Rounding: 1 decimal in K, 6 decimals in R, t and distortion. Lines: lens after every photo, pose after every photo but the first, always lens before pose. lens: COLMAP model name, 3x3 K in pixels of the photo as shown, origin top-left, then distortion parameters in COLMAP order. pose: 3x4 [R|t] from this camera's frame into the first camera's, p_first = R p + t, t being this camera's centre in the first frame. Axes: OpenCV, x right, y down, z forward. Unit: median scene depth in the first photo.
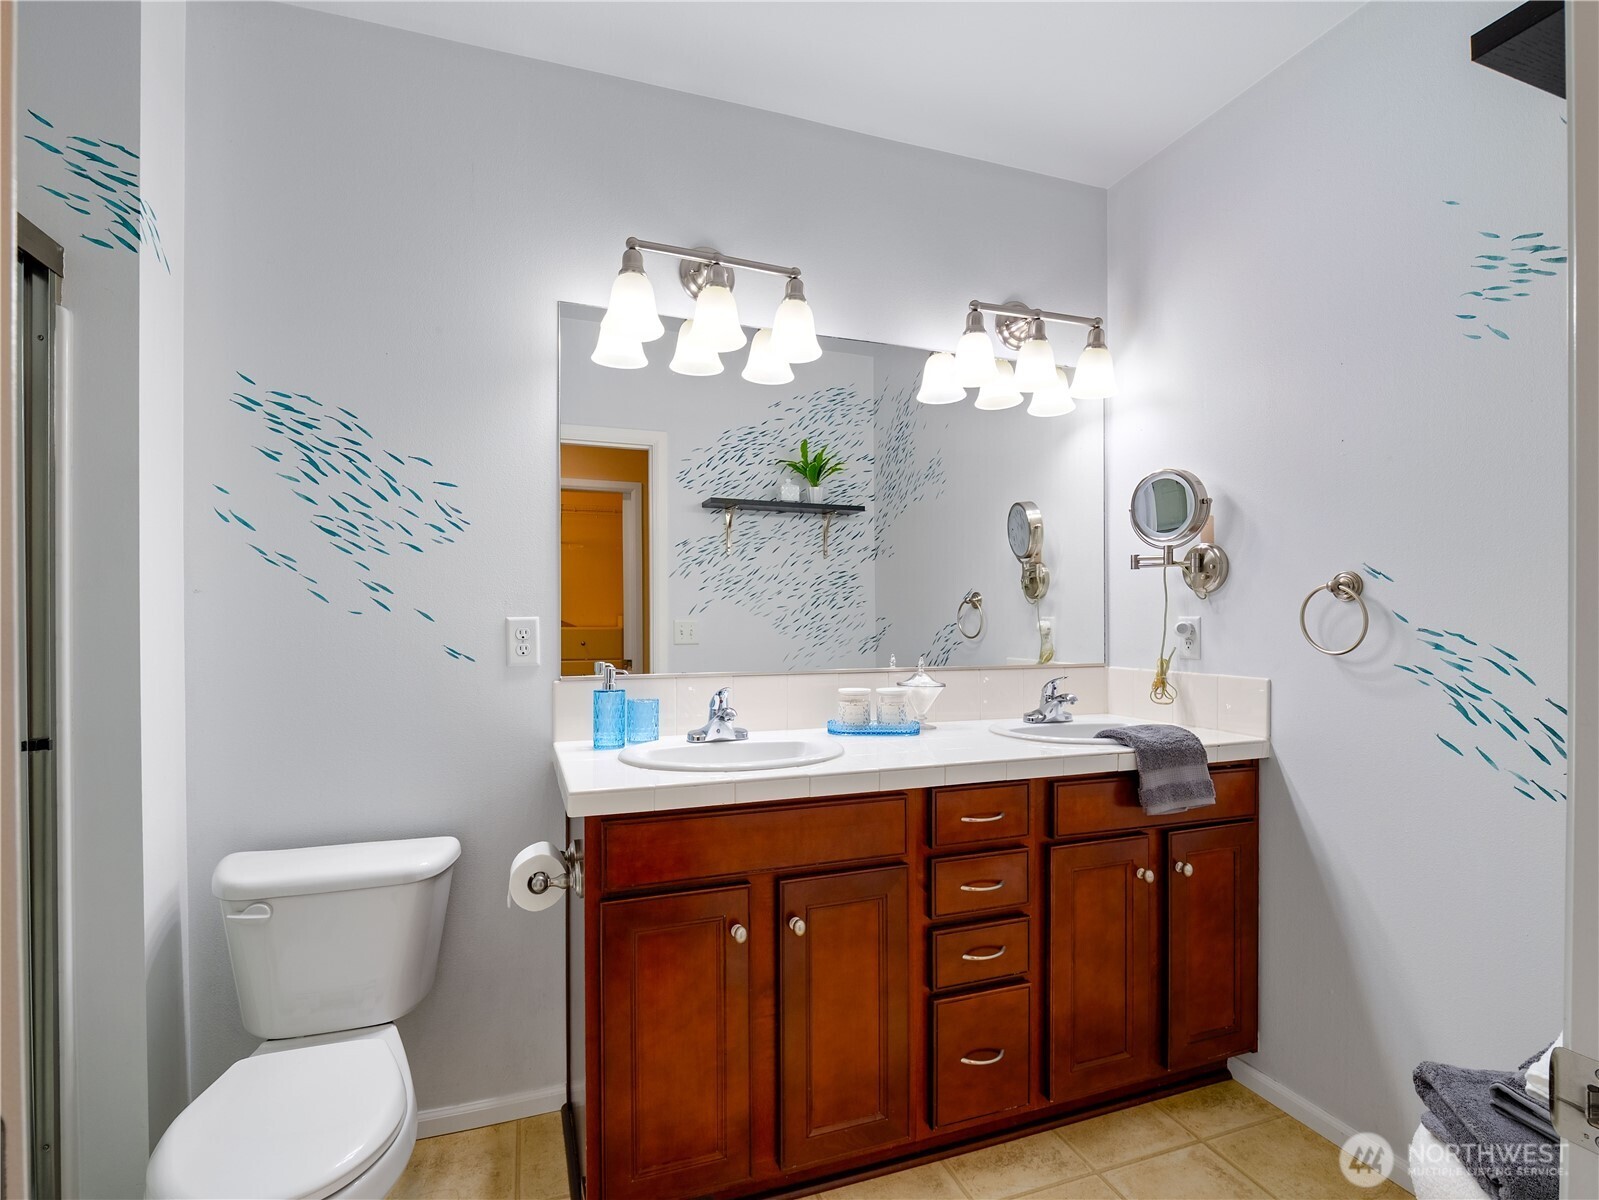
lens RADIAL K [[772.4, 0, 796.4], [0, 772.4, 610.9], [0, 0, 1]] dist [-0.009575, -0.006938]
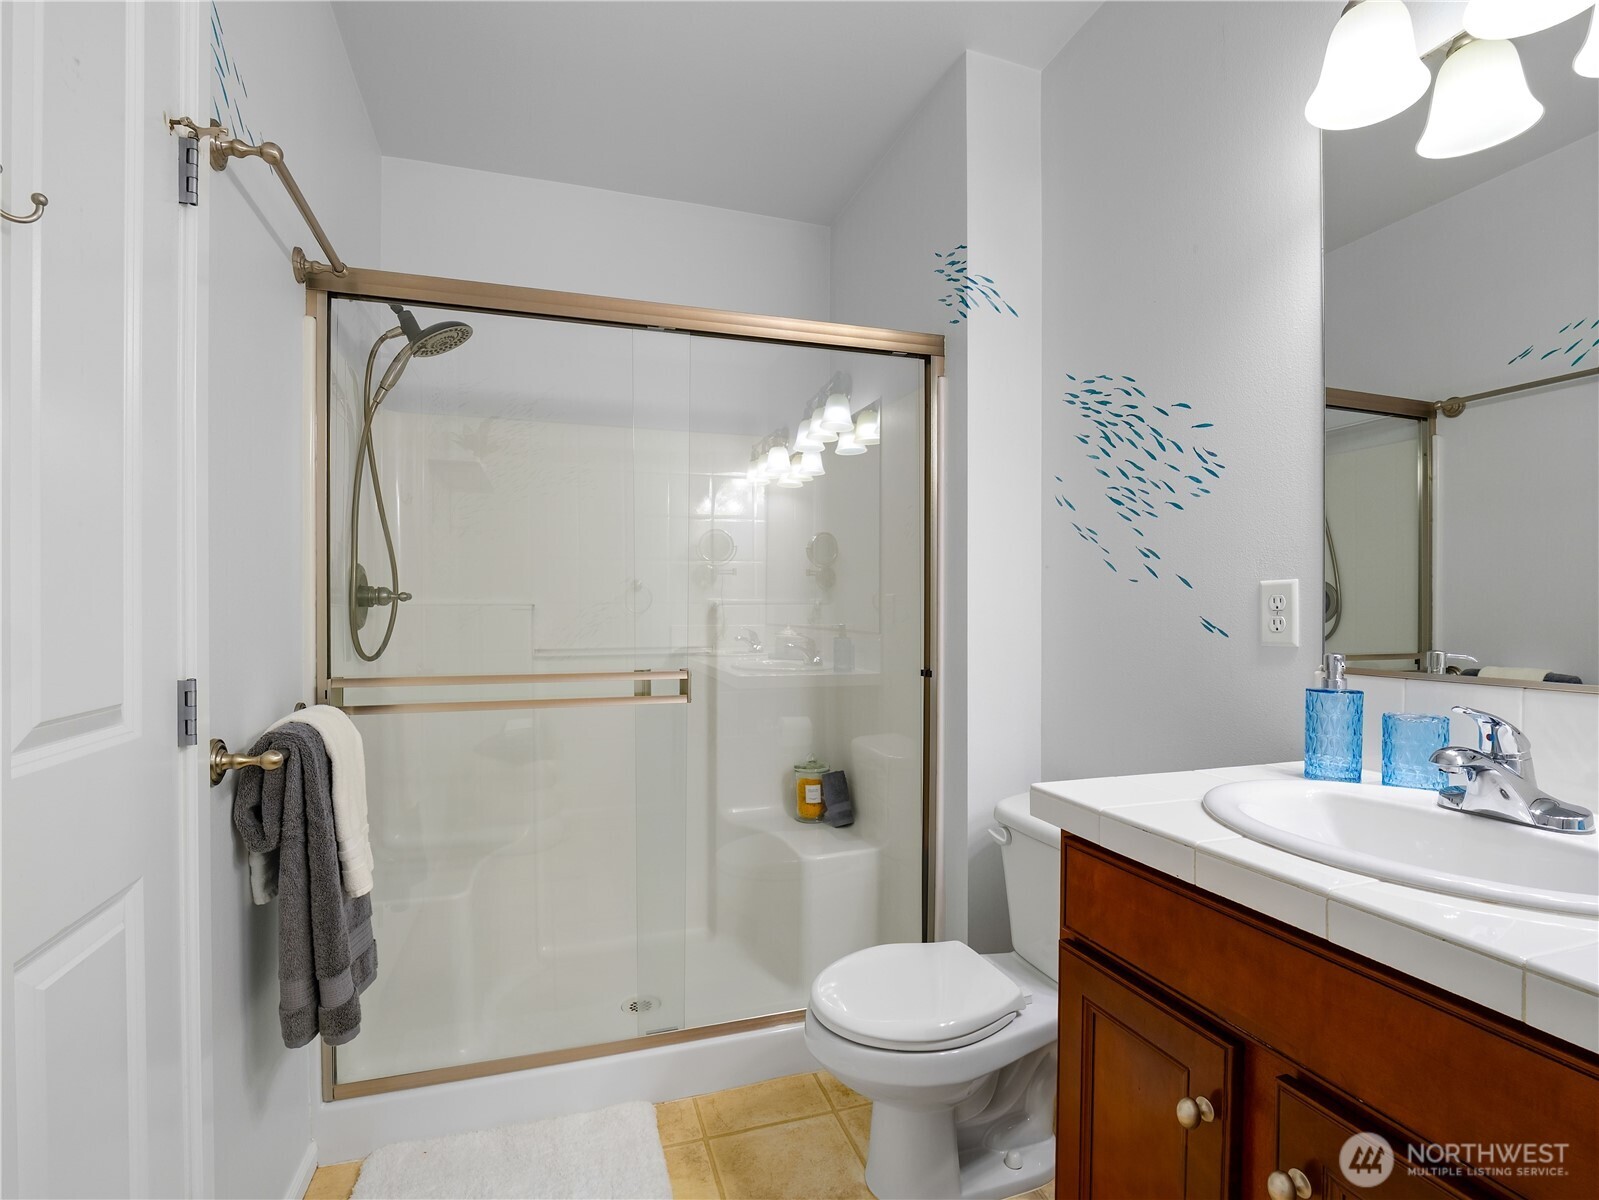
lens RADIAL K [[772.4, 0, 793.1], [0, 772.4, 605.0], [0, 0, 1]] dist [-0.009575, -0.006938]
pose [[-0.029696, -0.002050, -0.999557, 0.416406], [0.006542, 0.999976, -0.002245, 0.032466], [0.999538, -0.006606, -0.029682, 0.594913]]
